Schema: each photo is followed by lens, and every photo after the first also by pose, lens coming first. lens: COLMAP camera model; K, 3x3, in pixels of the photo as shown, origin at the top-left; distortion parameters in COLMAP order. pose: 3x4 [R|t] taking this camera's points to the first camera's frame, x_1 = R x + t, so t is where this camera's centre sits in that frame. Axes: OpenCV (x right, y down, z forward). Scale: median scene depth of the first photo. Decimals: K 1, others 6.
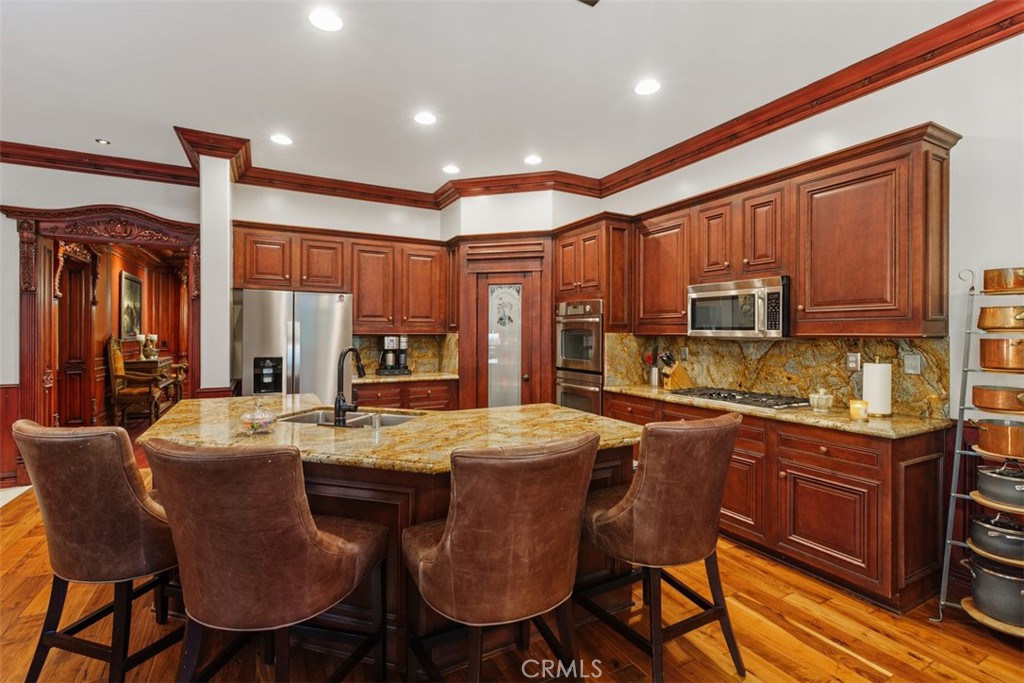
lens RADIAL K [[474.6, 0, 508.8], [0, 474.6, 333.7], [0, 0, 1]] dist [0.004206, -0.002575]
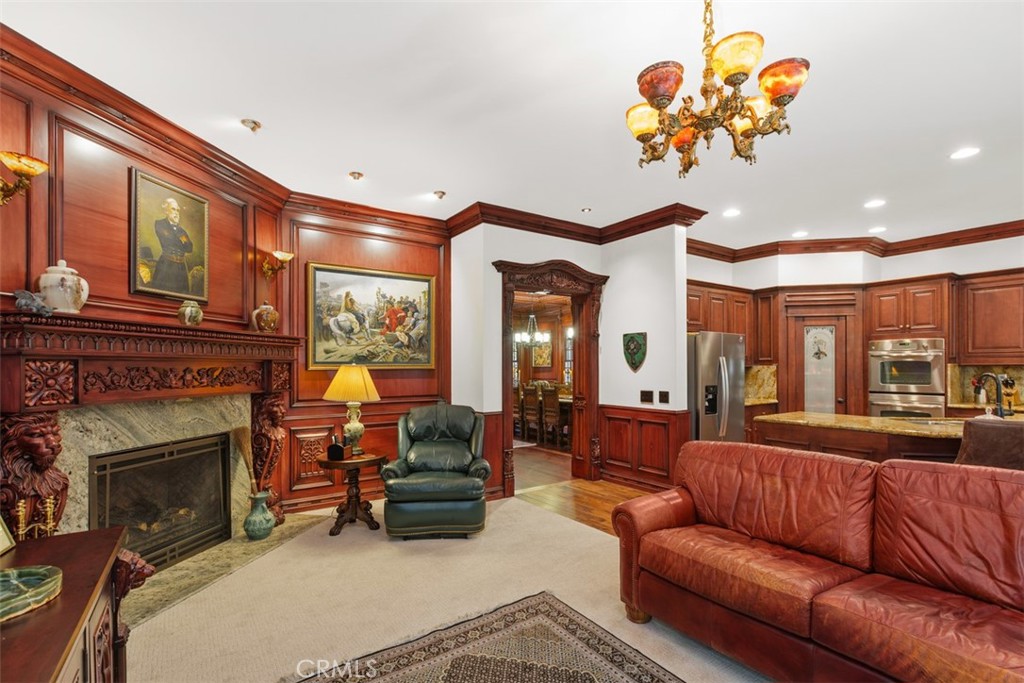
lens RADIAL K [[474.6, 0, 511.8], [0, 474.6, 364.2], [0, 0, 1]] dist [0.004206, -0.002575]
pose [[0.993540, -0.009132, 0.113116, -0.980587], [0.009685, 0.999944, -0.004338, -0.005992], [-0.113070, 0.005406, 0.993572, -0.153122]]
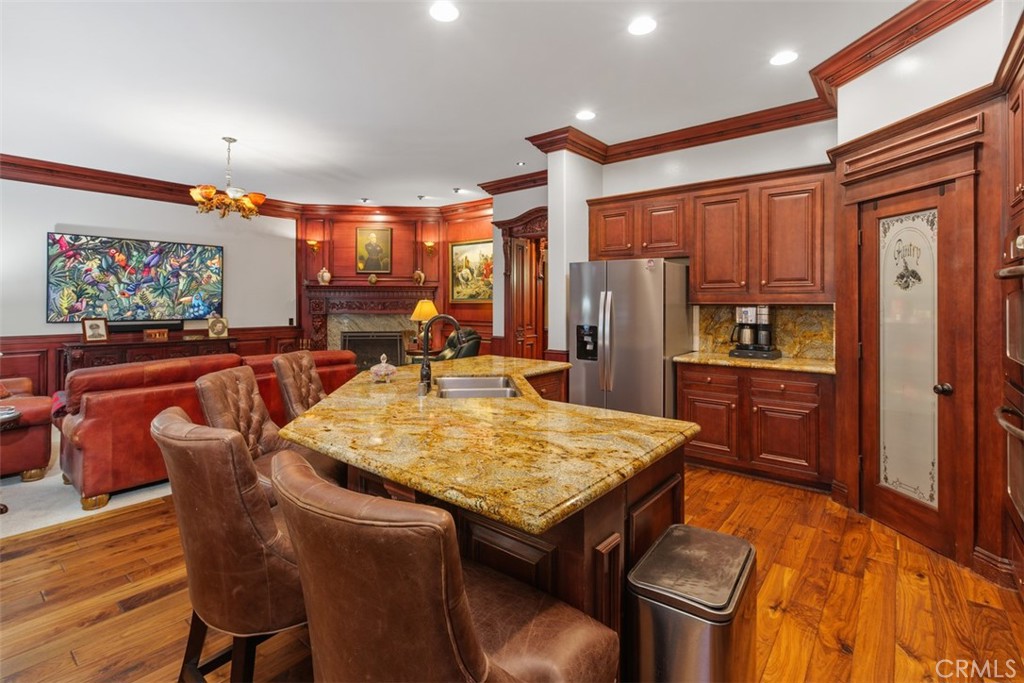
lens RADIAL K [[474.6, 0, 504.9], [0, 474.6, 301.1], [0, 0, 1]] dist [0.004206, -0.002575]
pose [[0.377491, -0.006747, -0.925989, 0.336528], [0.000050, 0.999974, -0.007265, 0.001999], [0.926013, 0.002696, 0.377481, 0.367128]]
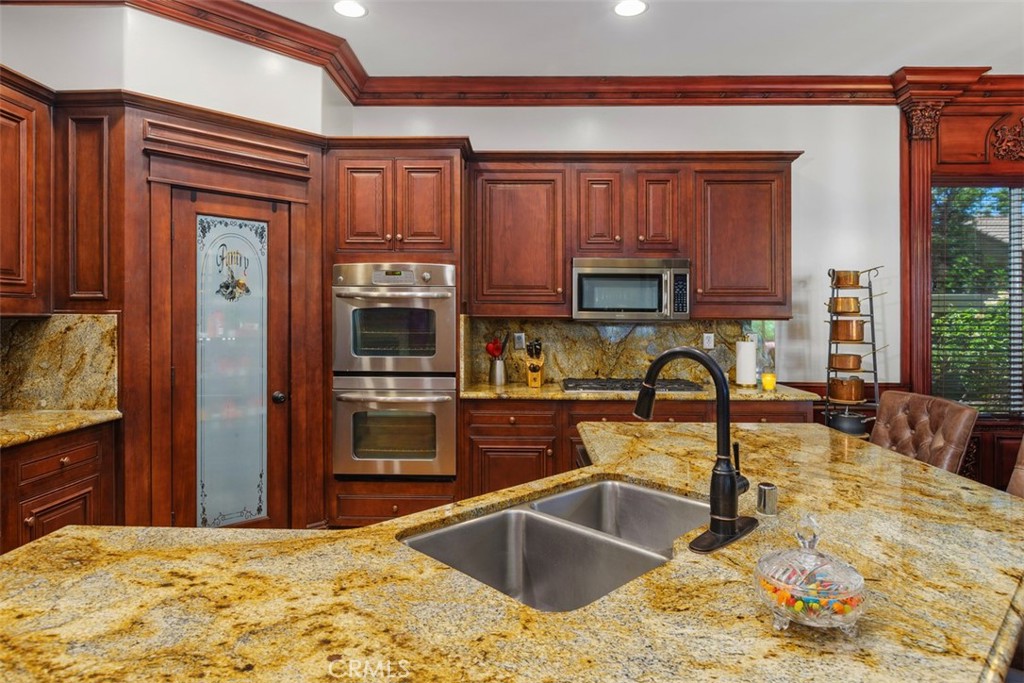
lens RADIAL K [[583.9, 0, 513.8], [0, 583.9, 331.2], [0, 0, 1]] dist [-0.022870, 0.002188]
pose [[0.480718, -0.021537, 0.876611, -0.421649], [-0.000997, 0.999684, 0.025108, 0.000937], [-0.876875, -0.012944, 0.480544, 0.449228]]
